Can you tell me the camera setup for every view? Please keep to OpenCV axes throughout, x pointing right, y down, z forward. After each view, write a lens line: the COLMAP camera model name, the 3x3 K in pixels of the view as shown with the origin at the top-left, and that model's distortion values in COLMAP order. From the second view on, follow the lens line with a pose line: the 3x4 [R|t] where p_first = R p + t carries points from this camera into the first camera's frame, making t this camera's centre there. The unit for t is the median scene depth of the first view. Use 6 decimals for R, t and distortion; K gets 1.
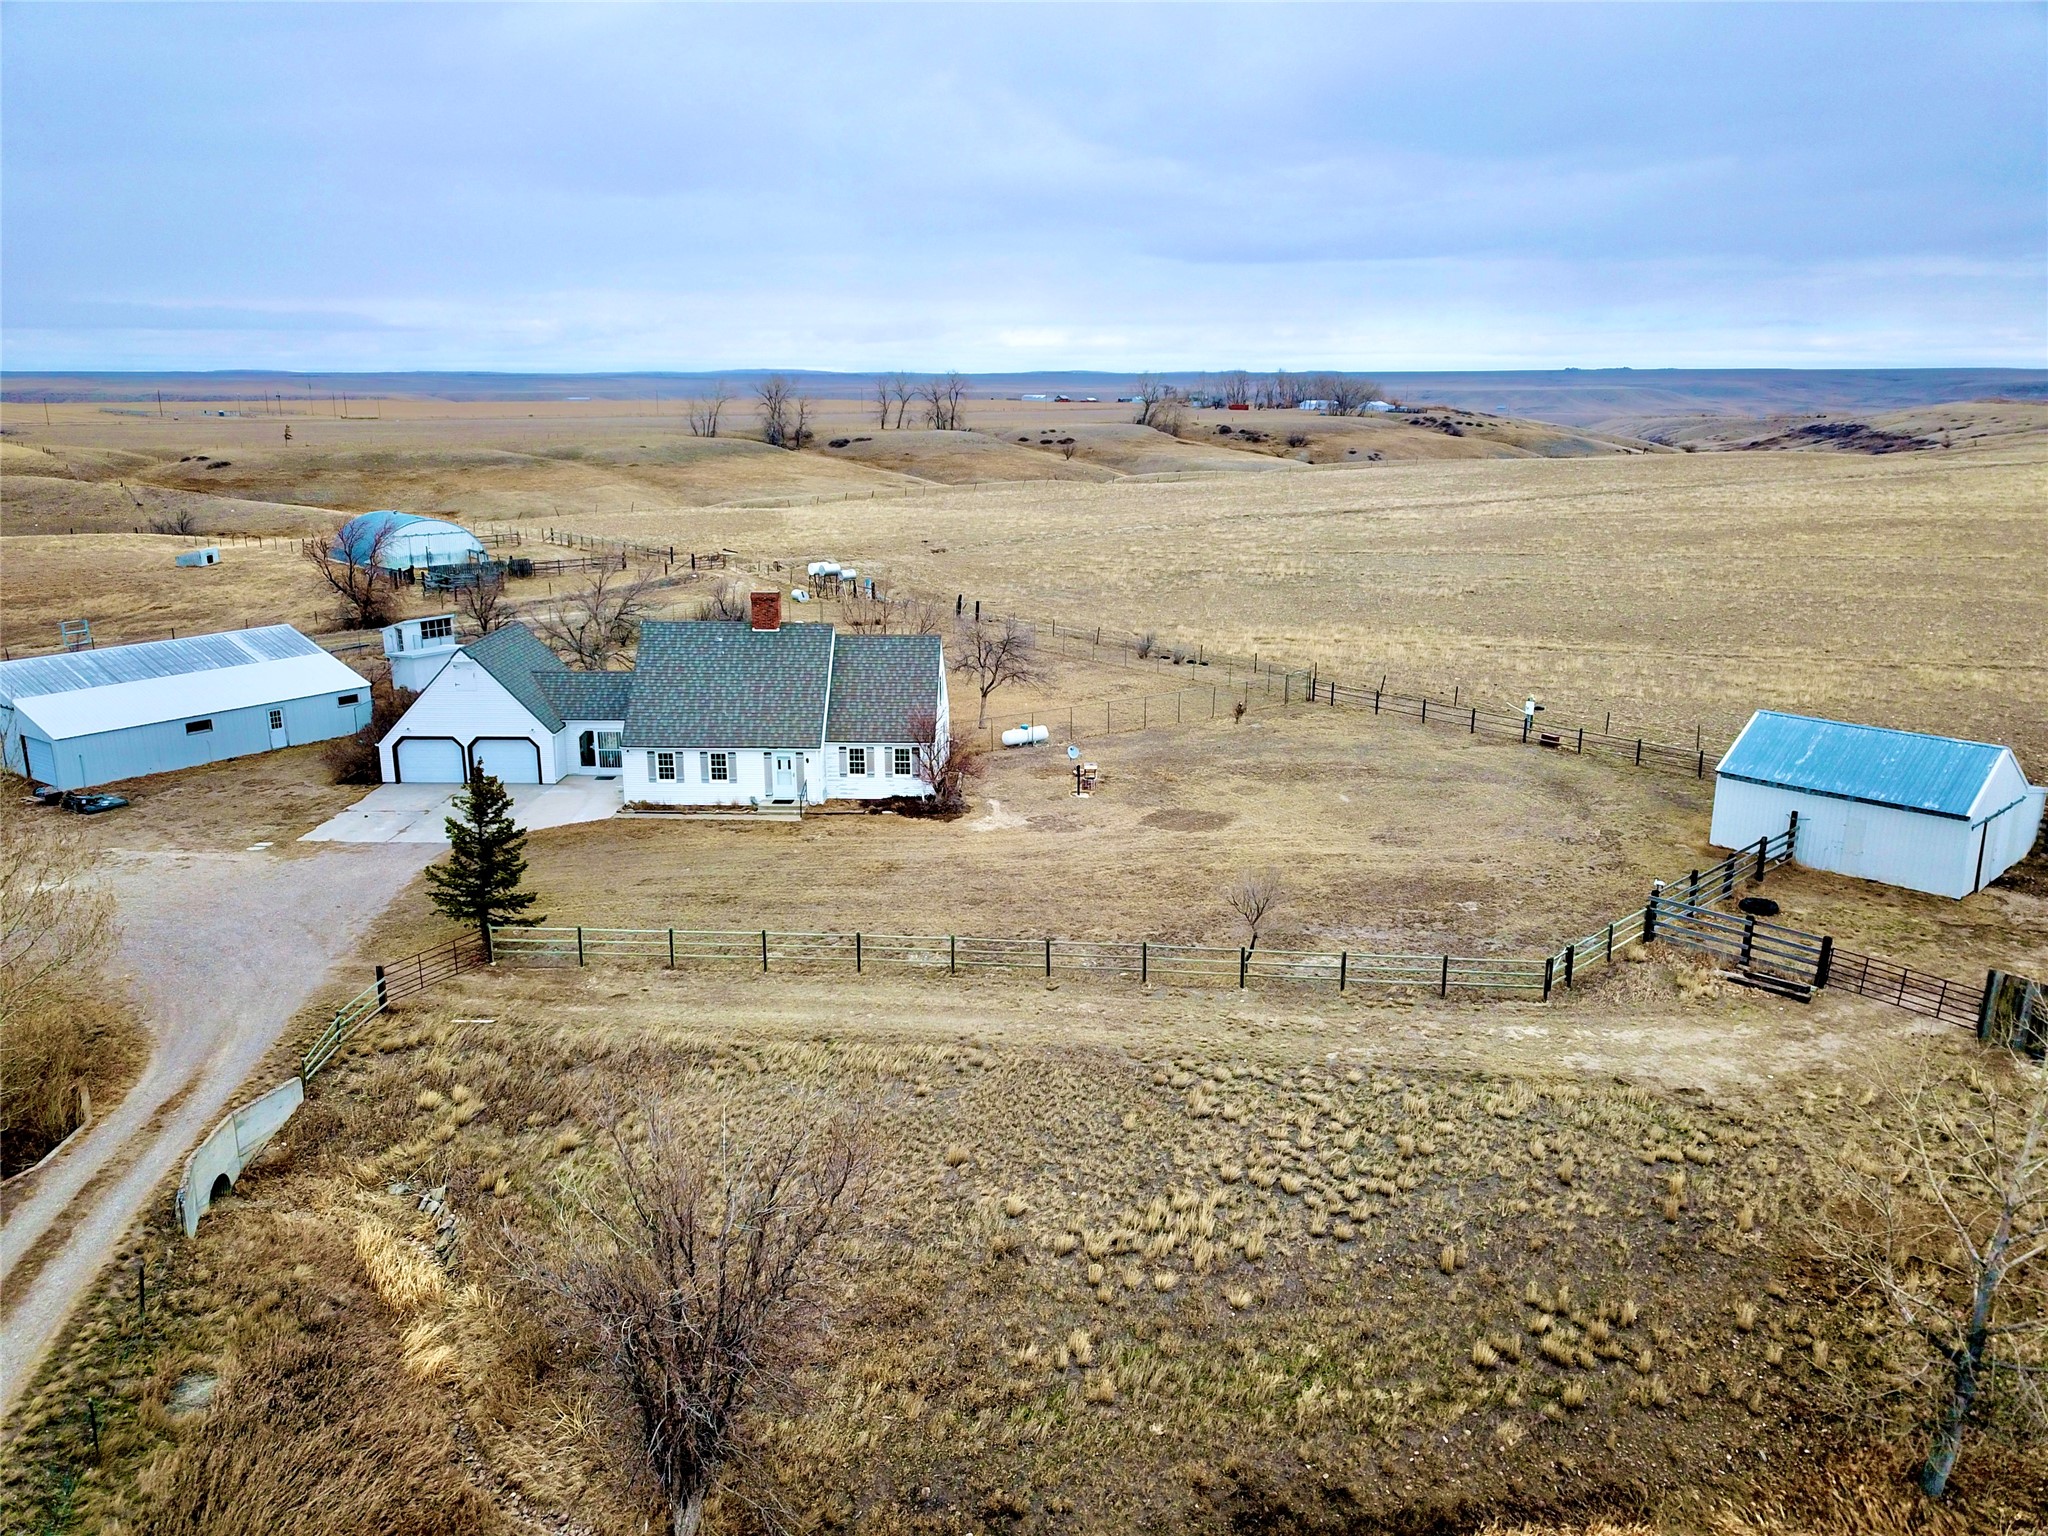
lens RADIAL K [[1536.7, 0, 1024.0], [0, 1536.7, 768.0], [0, 0, 1]] dist [0.039522, -0.041942]
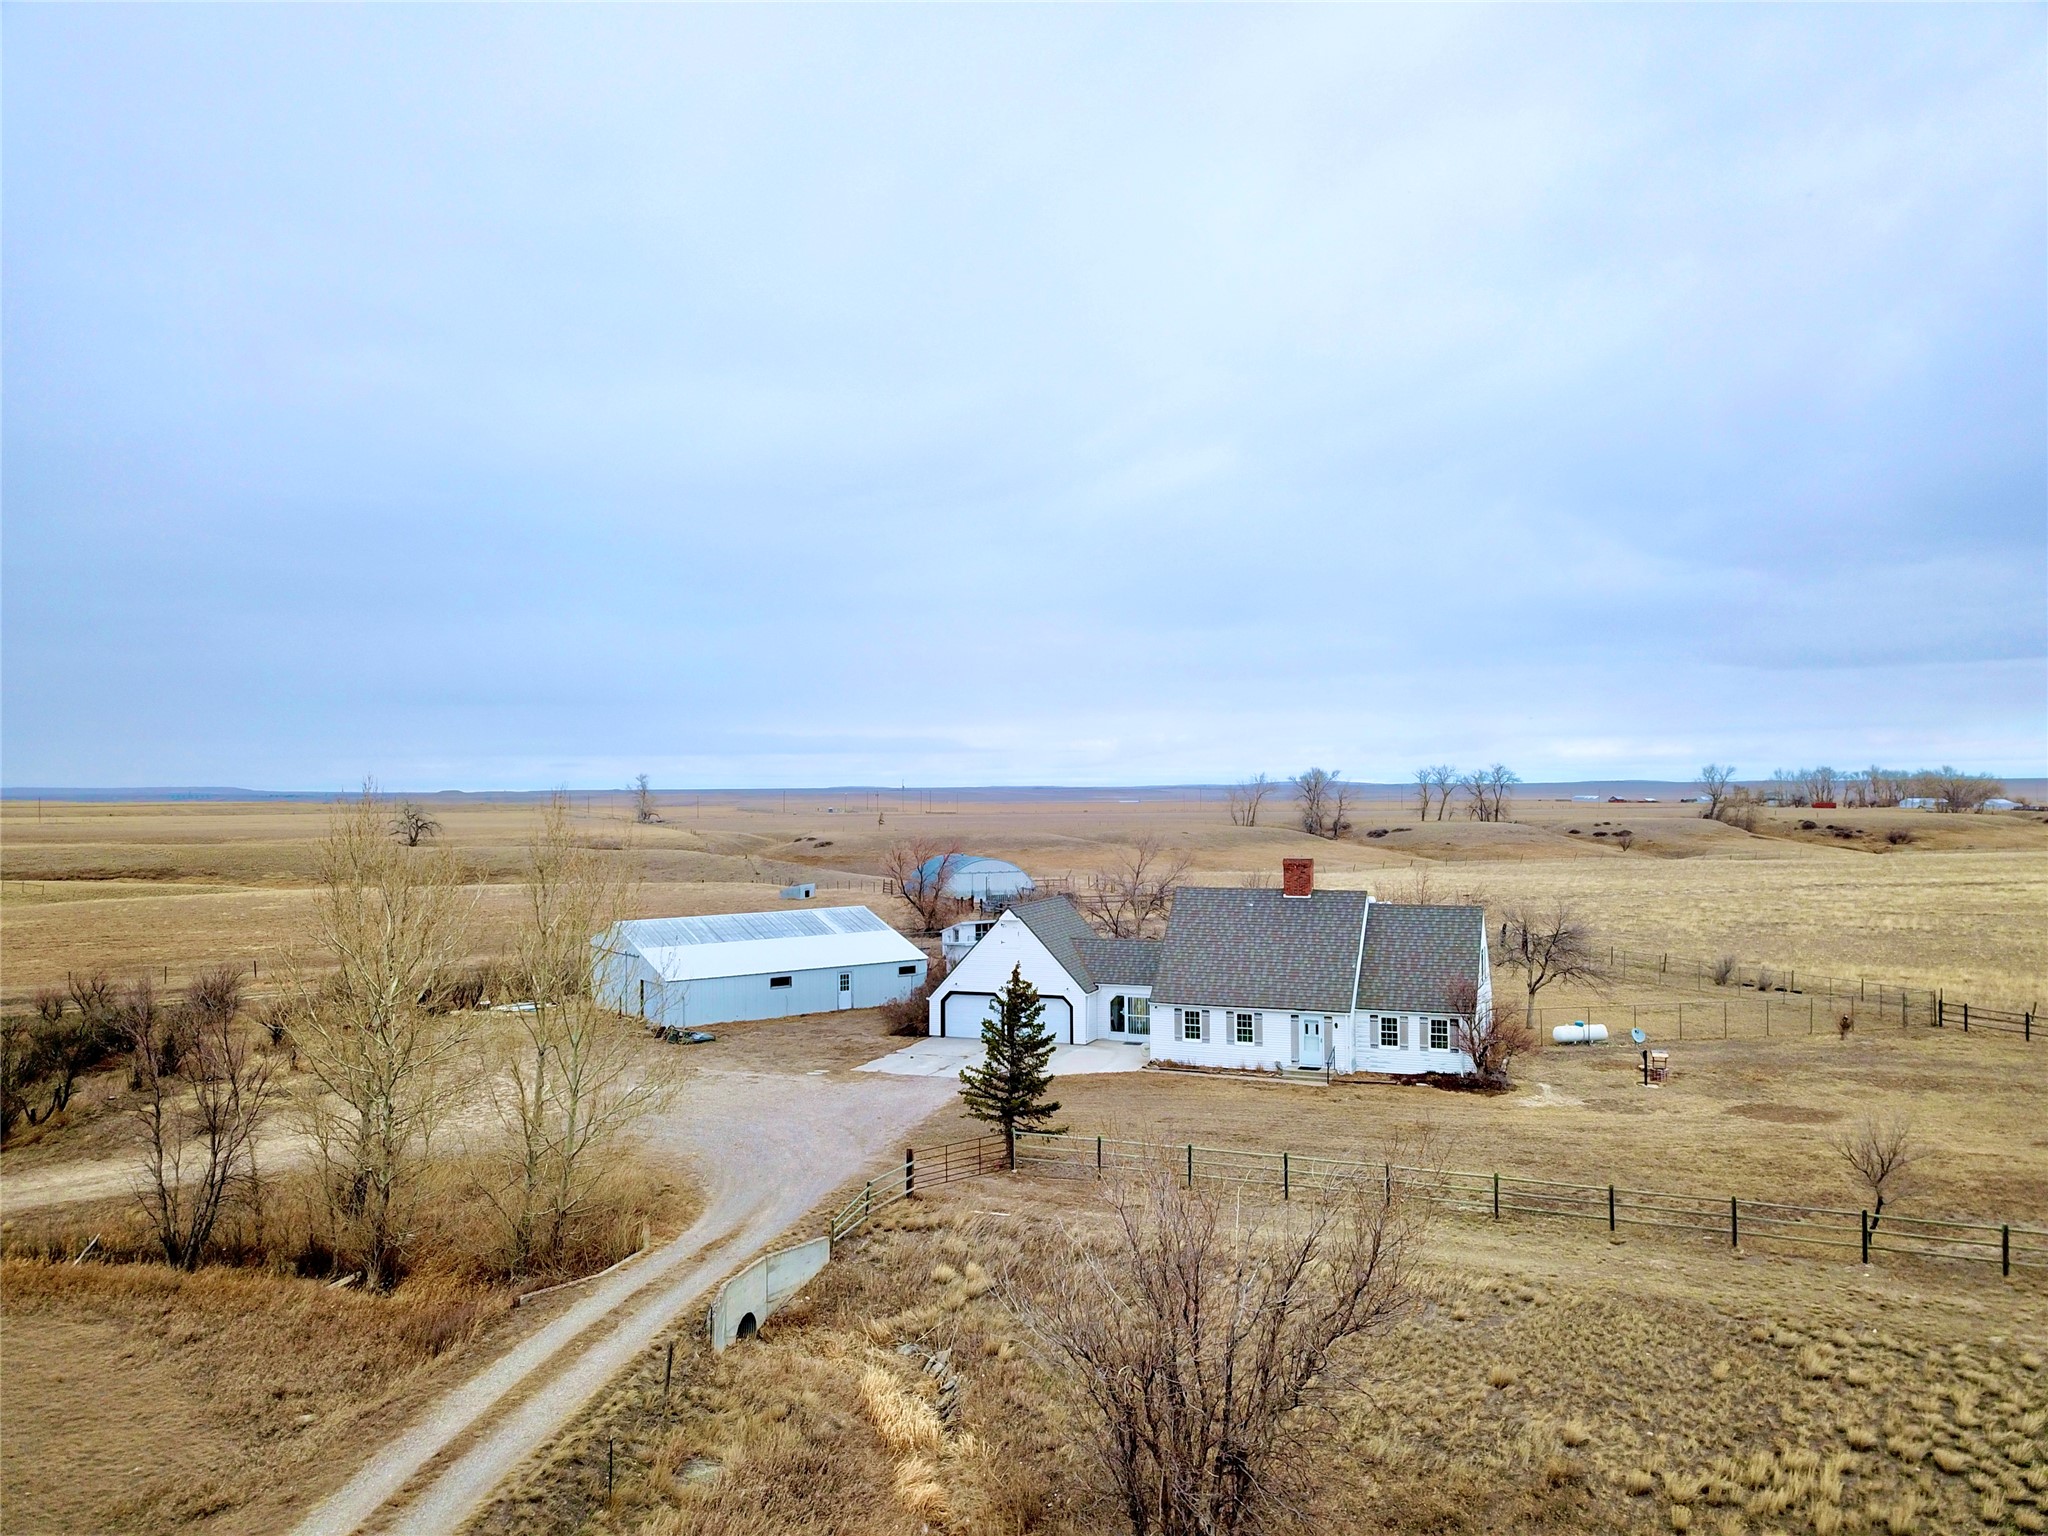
lens RADIAL K [[1536.7, 0, 1024.0], [0, 1536.7, 768.0], [0, 0, 1]] dist [0.039522, -0.041942]
pose [[0.942032, -0.010333, -0.335364, -0.001030], [-0.076891, 0.966277, -0.245758, 0.105257], [0.326594, 0.257298, 0.909469, 0.026436]]
